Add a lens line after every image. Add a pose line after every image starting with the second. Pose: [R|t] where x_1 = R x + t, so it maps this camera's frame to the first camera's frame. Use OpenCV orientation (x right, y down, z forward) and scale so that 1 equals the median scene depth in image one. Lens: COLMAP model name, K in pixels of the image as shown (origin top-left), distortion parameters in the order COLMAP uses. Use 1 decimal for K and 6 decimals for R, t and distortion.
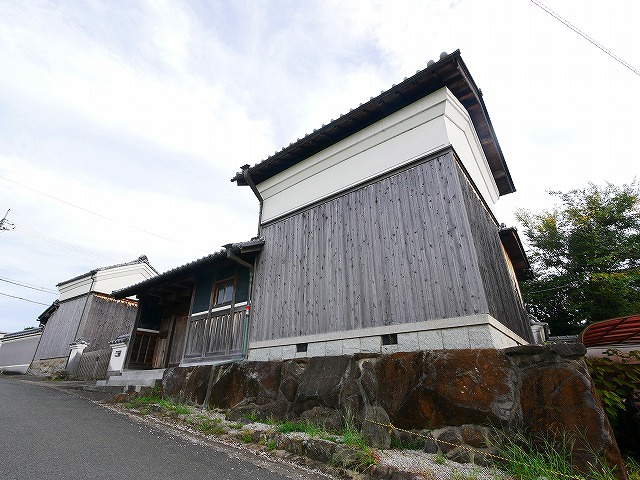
lens RADIAL K [[326.2, 0, 313.5], [0, 326.2, 238.9], [0, 0, 1]] dist [0.002171, -0.000622]
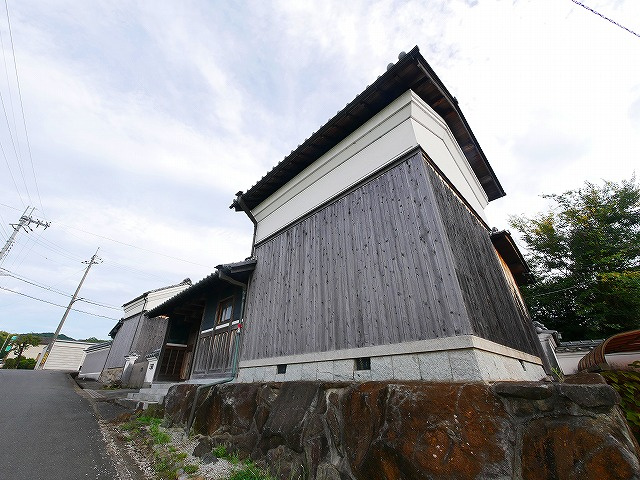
lens RADIAL K [[263.3, 0, 314.2], [0, 263.3, 238.9], [0, 0, 1]] dist [-0.005791, 0.000397]
pose [[0.992020, -0.068247, -0.106008, 0.135487], [0.060745, 0.995520, -0.072455, 0.010727], [0.110478, 0.065438, 0.991722, 0.175045]]
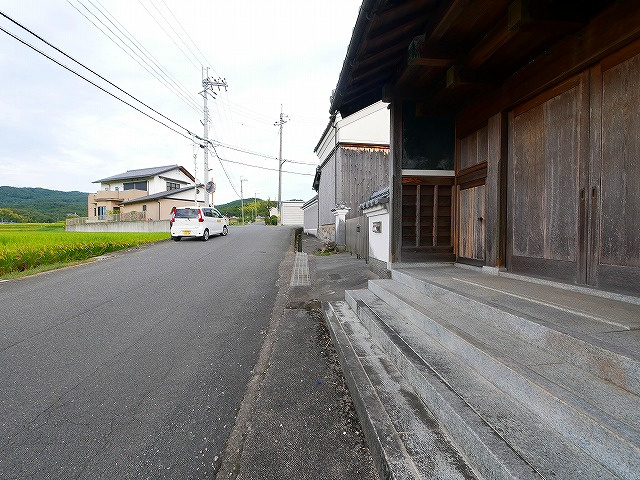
lens RADIAL K [[263.3, 0, 314.2], [0, 263.3, 238.9], [0, 0, 1]] dist [-0.005791, 0.000397]
pose [[0.685486, 0.011174, -0.728000, -0.529624], [0.317319, 0.895340, 0.312530, 0.301028], [0.655300, -0.445243, 0.610197, 0.974289]]
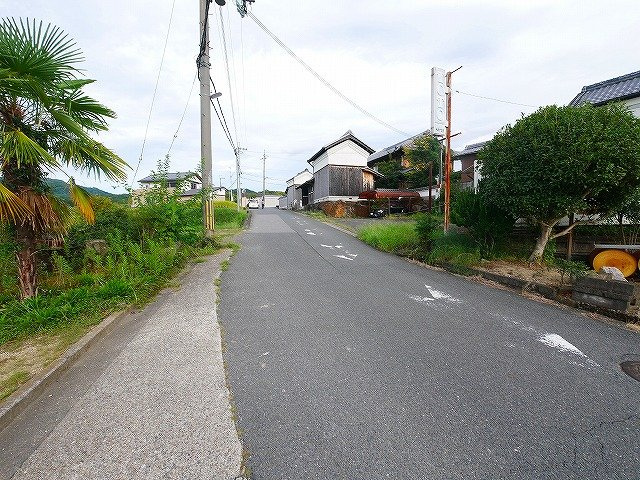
lens RADIAL K [[263.3, 0, 314.2], [0, 263.3, 238.9], [0, 0, 1]] dist [-0.005791, 0.000397]
pose [[0.815970, 0.021133, -0.577708, 2.004126], [0.266020, 0.873512, 0.407689, -0.754827], [0.513250, -0.486344, 0.707138, -2.006687]]
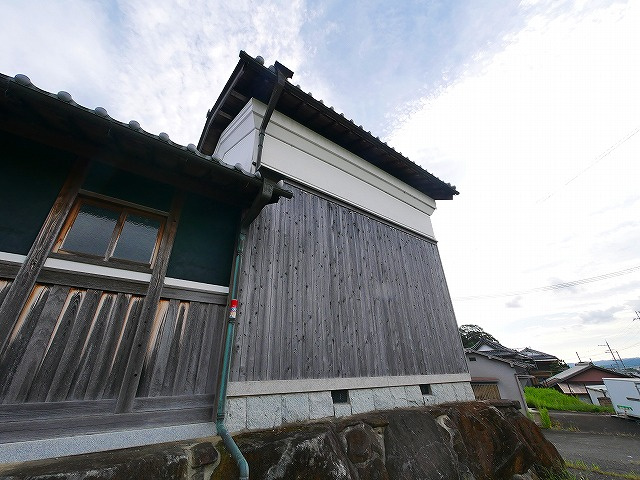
lens RADIAL K [[263.3, 0, 314.2], [0, 263.3, 238.9], [0, 0, 1]] dist [-0.005791, 0.000397]
pose [[0.273855, 0.427374, 0.861600, -0.522231], [-0.394107, 0.867047, -0.304811, 0.192225], [-0.877316, -0.256088, 0.405876, 0.734233]]
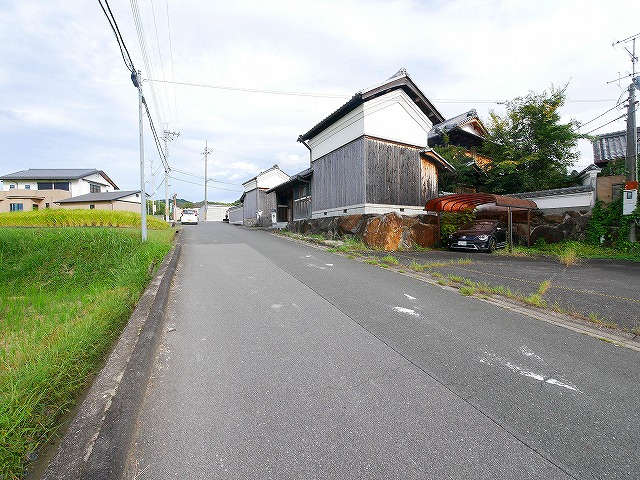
lens RADIAL K [[263.3, 0, 314.2], [0, 263.3, 238.9], [0, 0, 1]] dist [-0.005791, 0.000397]
pose [[0.919894, -0.011102, -0.392010, 0.611989], [0.186880, 0.891215, 0.413294, -0.343148], [0.344777, -0.453446, 0.821898, -0.795927]]
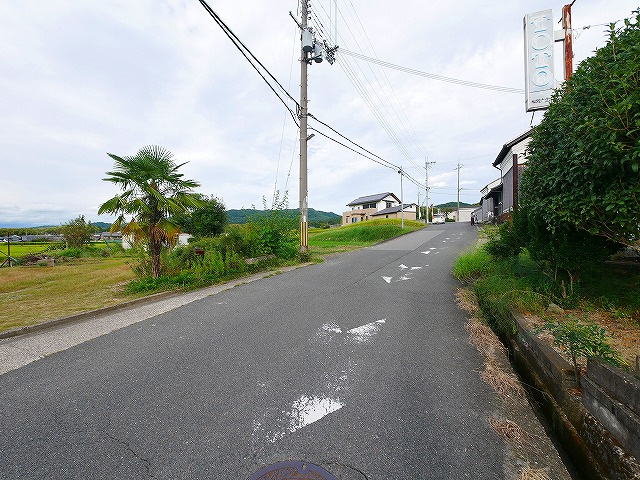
lens RADIAL K [[263.3, 0, 314.2], [0, 263.3, 238.9], [0, 0, 1]] dist [-0.005791, 0.000397]
pose [[0.195939, -0.014368, -0.980511, 2.316645], [0.435345, 0.897230, 0.073849, -0.576683], [0.878682, -0.441331, 0.182057, -1.644830]]
